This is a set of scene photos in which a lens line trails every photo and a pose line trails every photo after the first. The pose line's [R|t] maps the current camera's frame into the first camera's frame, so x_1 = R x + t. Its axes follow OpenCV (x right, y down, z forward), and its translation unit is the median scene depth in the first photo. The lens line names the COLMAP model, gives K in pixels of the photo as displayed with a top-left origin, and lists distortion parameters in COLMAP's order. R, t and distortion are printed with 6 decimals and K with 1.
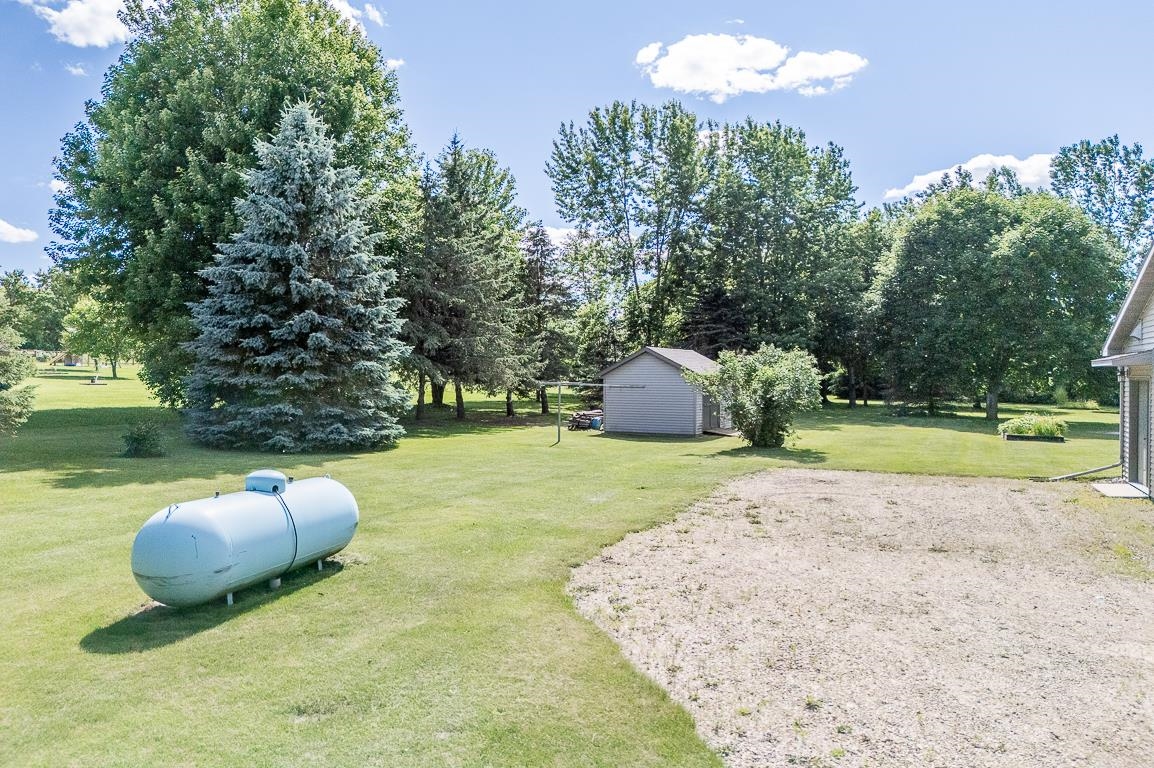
lens RADIAL K [[854.5, 0, 552.6], [0, 854.5, 381.6], [0, 0, 1]] dist [0.011336, 0.005806]
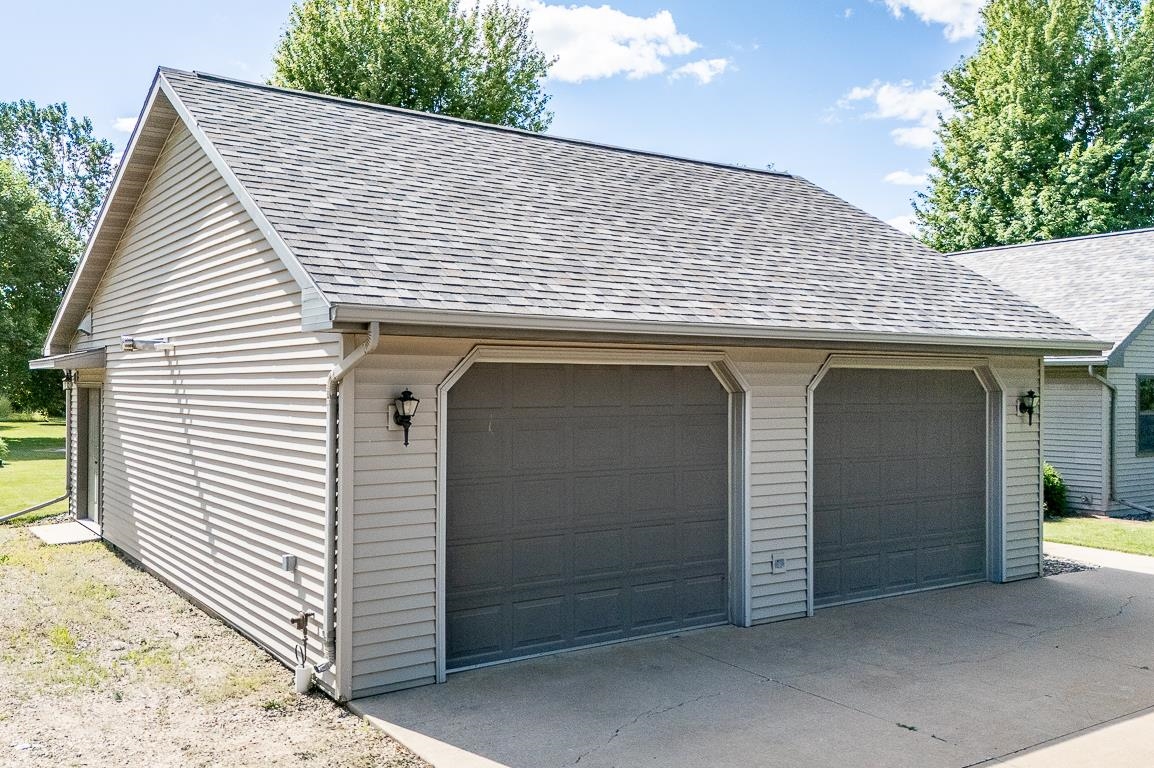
lens RADIAL K [[854.5, 0, 552.6], [0, 854.5, 381.6], [0, 0, 1]] dist [0.011336, 0.005806]
pose [[0.464435, -0.000557, 0.885607, 0.122735], [0.007595, 0.999966, -0.003353, -0.000647], [-0.885575, 0.008283, 0.464423, 0.173606]]
